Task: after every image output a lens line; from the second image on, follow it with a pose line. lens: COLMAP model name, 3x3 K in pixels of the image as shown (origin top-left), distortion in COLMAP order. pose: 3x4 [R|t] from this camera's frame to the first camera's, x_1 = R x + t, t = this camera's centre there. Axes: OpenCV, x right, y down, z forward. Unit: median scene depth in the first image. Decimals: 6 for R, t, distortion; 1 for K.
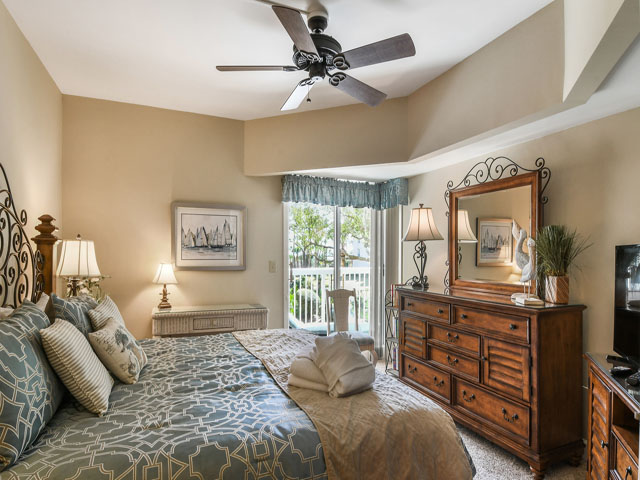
lens RADIAL K [[361.5, 0, 319.4], [0, 361.5, 243.4], [0, 0, 1]] dist [-0.005094, -0.006833]
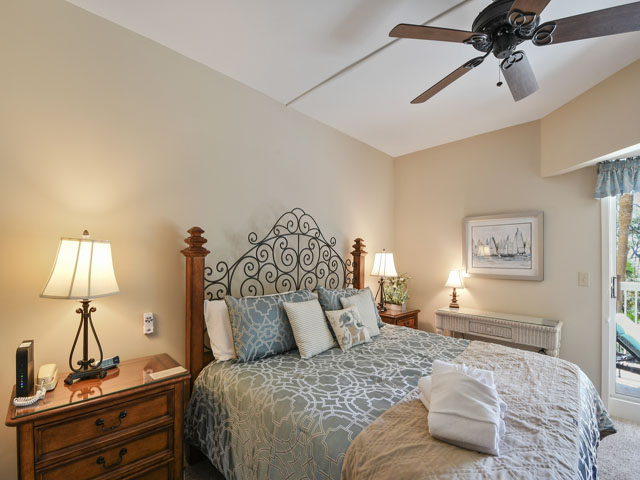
lens RADIAL K [[282.7, 0, 319.8], [0, 282.7, 246.4], [0, 0, 1]] dist [-0.002767, -0.000631]
pose [[0.380522, -0.037368, -0.924017, 0.405059], [0.020291, 0.999280, -0.032056, -0.002944], [0.924549, -0.006552, 0.381006, 0.352344]]
